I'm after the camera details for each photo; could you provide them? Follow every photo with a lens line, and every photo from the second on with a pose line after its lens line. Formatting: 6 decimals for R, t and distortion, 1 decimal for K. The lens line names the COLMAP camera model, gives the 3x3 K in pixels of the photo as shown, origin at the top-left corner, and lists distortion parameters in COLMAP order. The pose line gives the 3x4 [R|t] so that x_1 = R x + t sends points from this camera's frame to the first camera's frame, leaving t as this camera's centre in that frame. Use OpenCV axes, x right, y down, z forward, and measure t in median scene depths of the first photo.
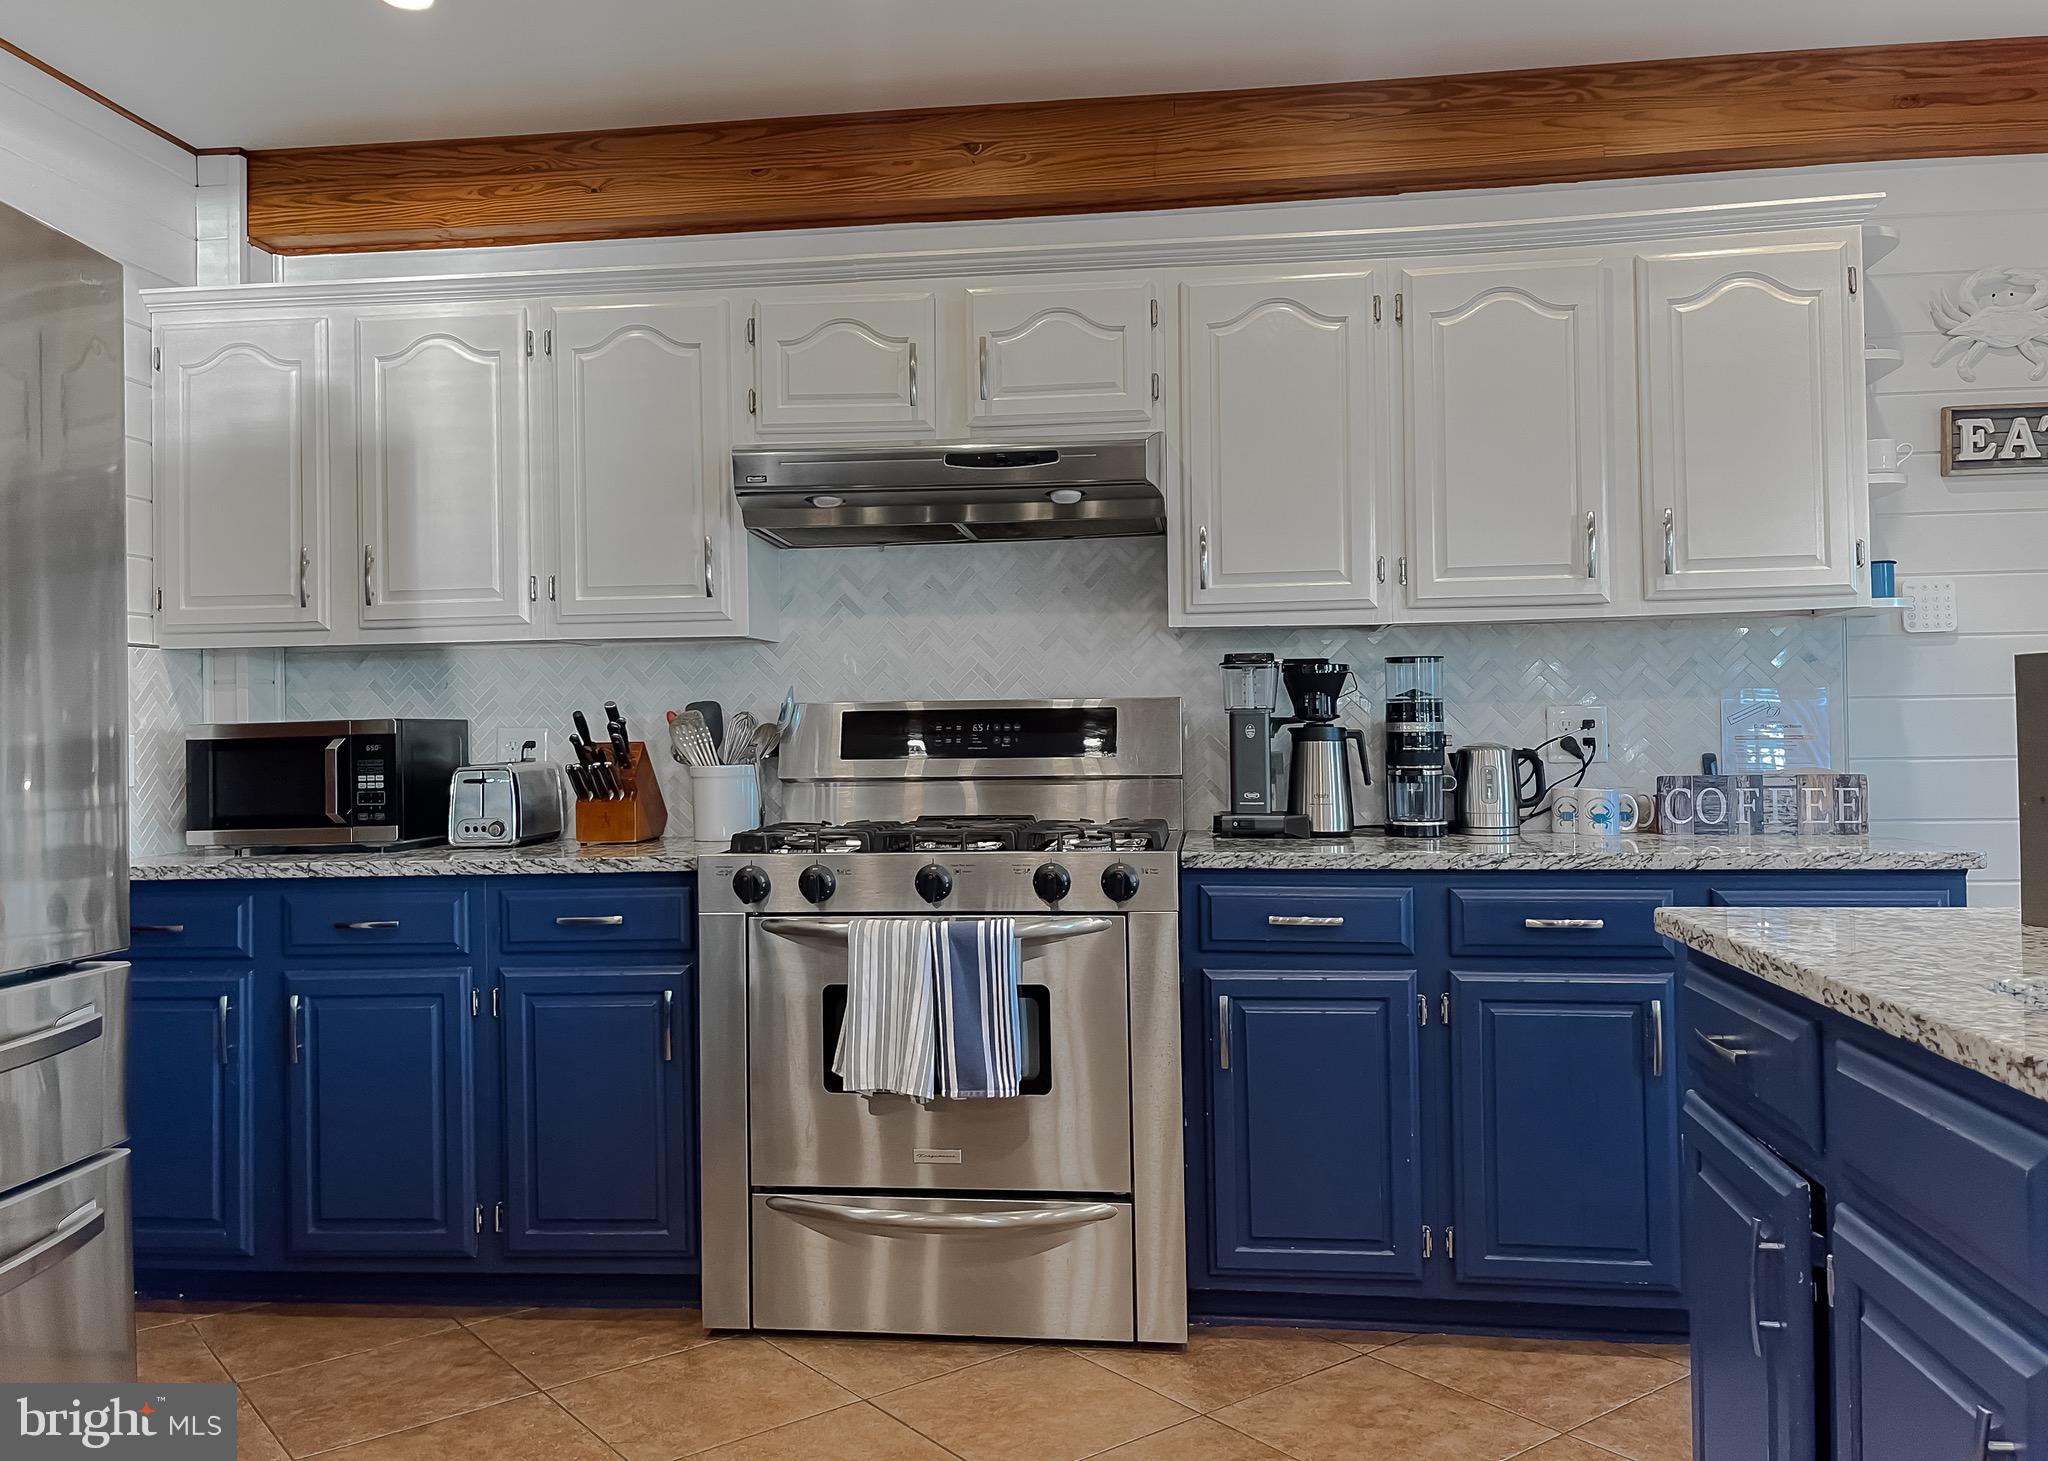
lens RADIAL K [[1614.6, 0, 1021.2], [0, 1614.6, 695.4], [0, 0, 1]] dist [0.033146, -0.000169]
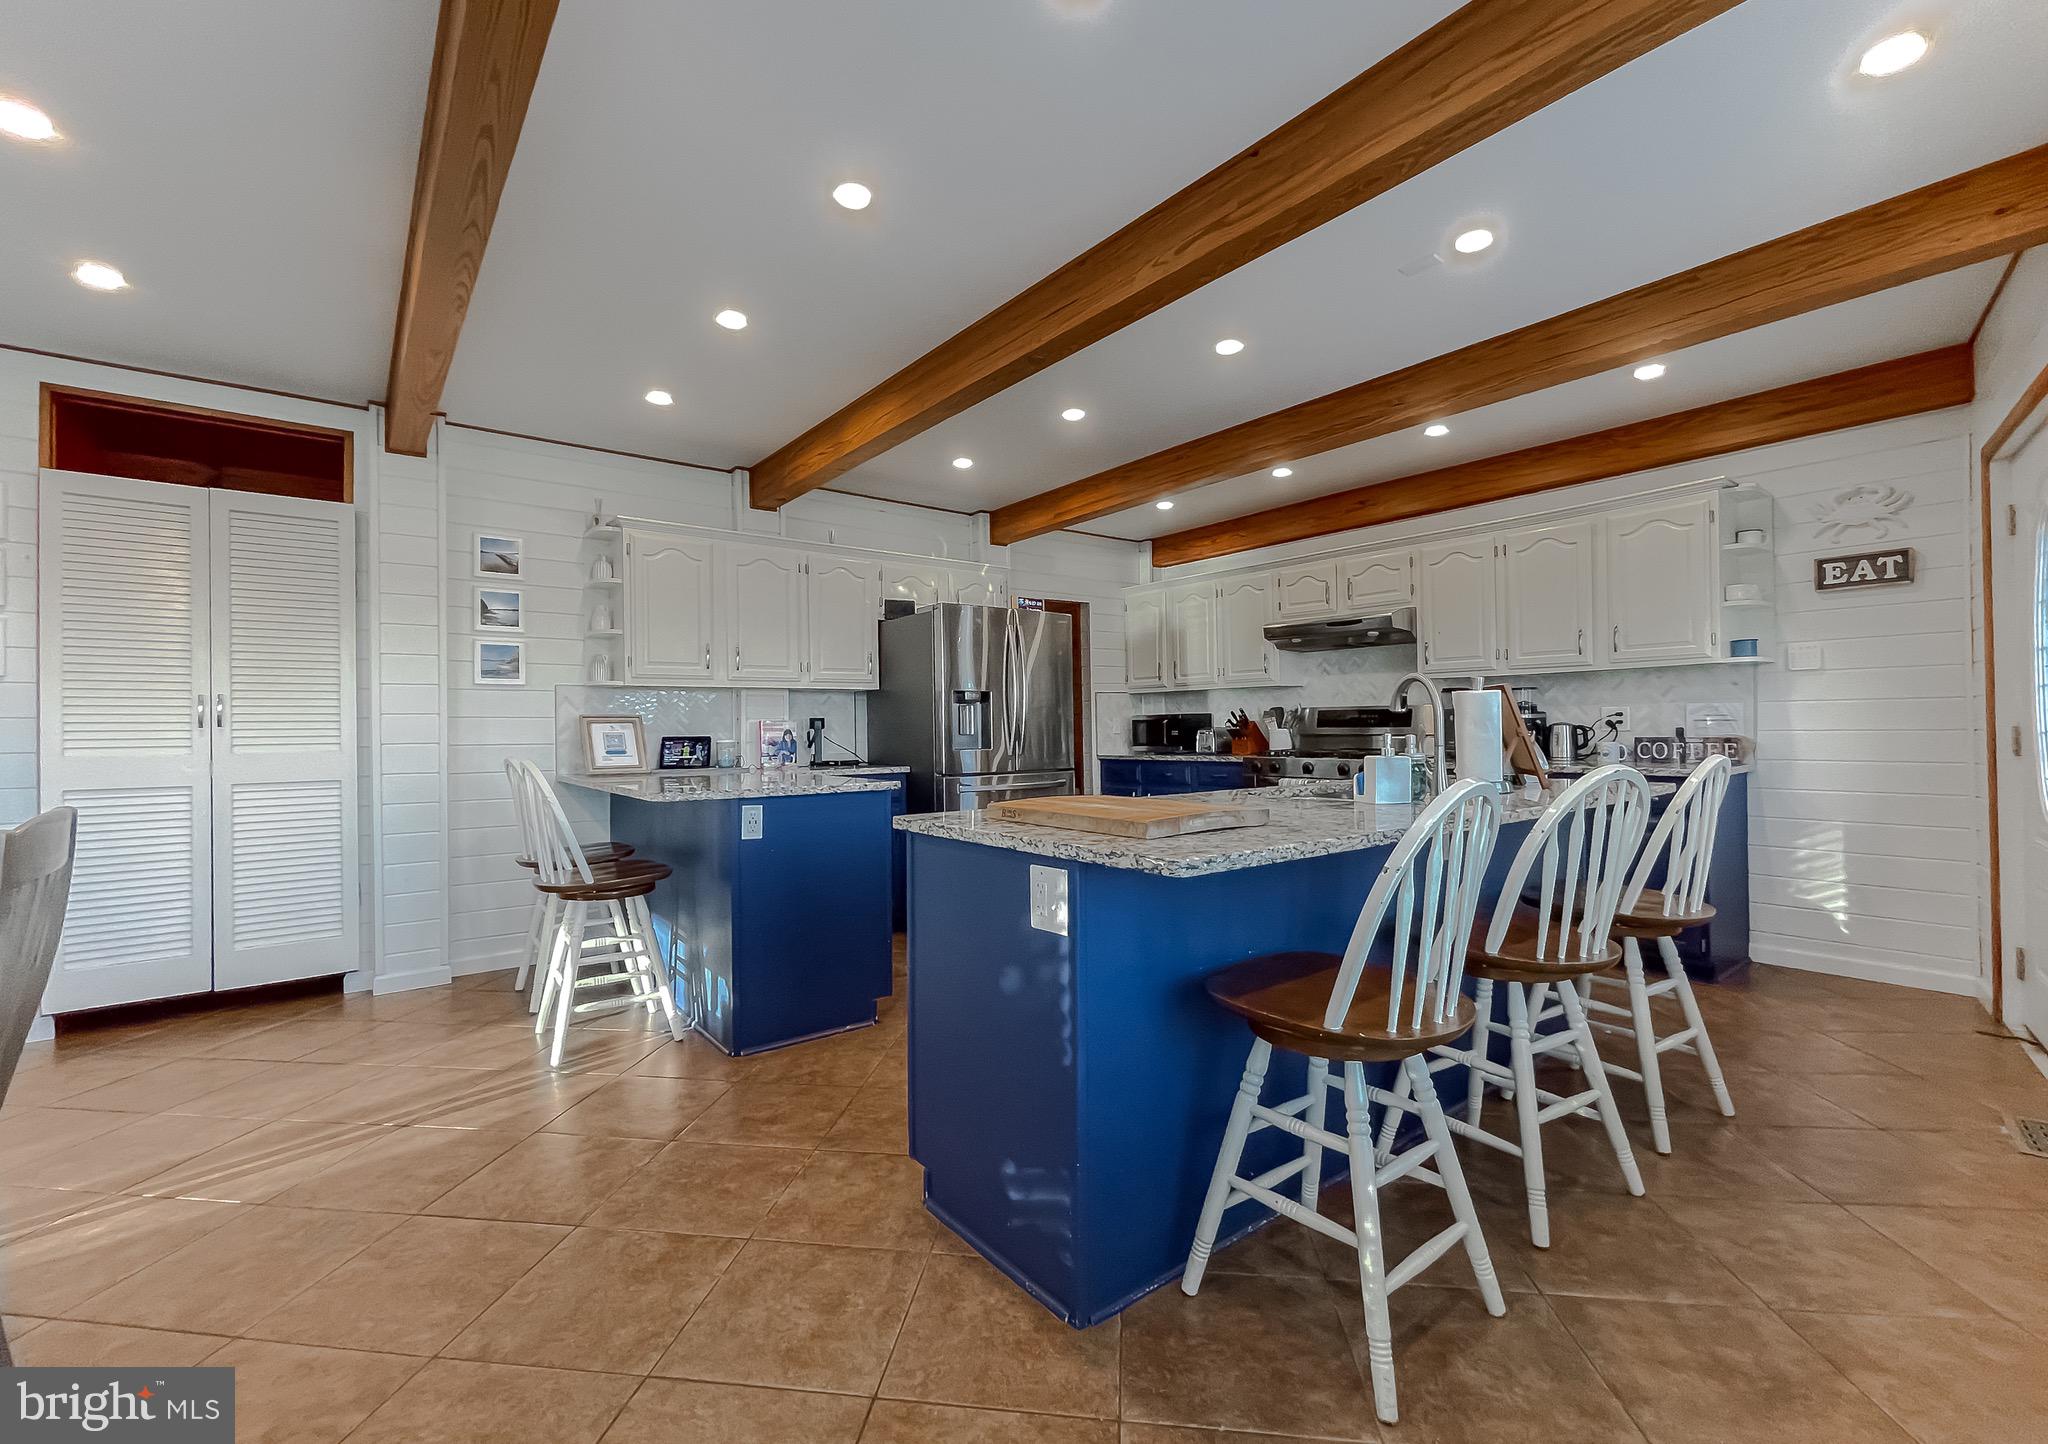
lens RADIAL K [[866.8, 0, 1024.0], [0, 866.8, 722.0], [0, 0, 1]] dist [-0.000096, -0.000023]
pose [[0.712583, 0.004638, -0.701572, 0.615612], [0.022048, 0.999336, 0.029001, -0.025962], [0.701241, -0.036134, 0.712008, -0.466546]]
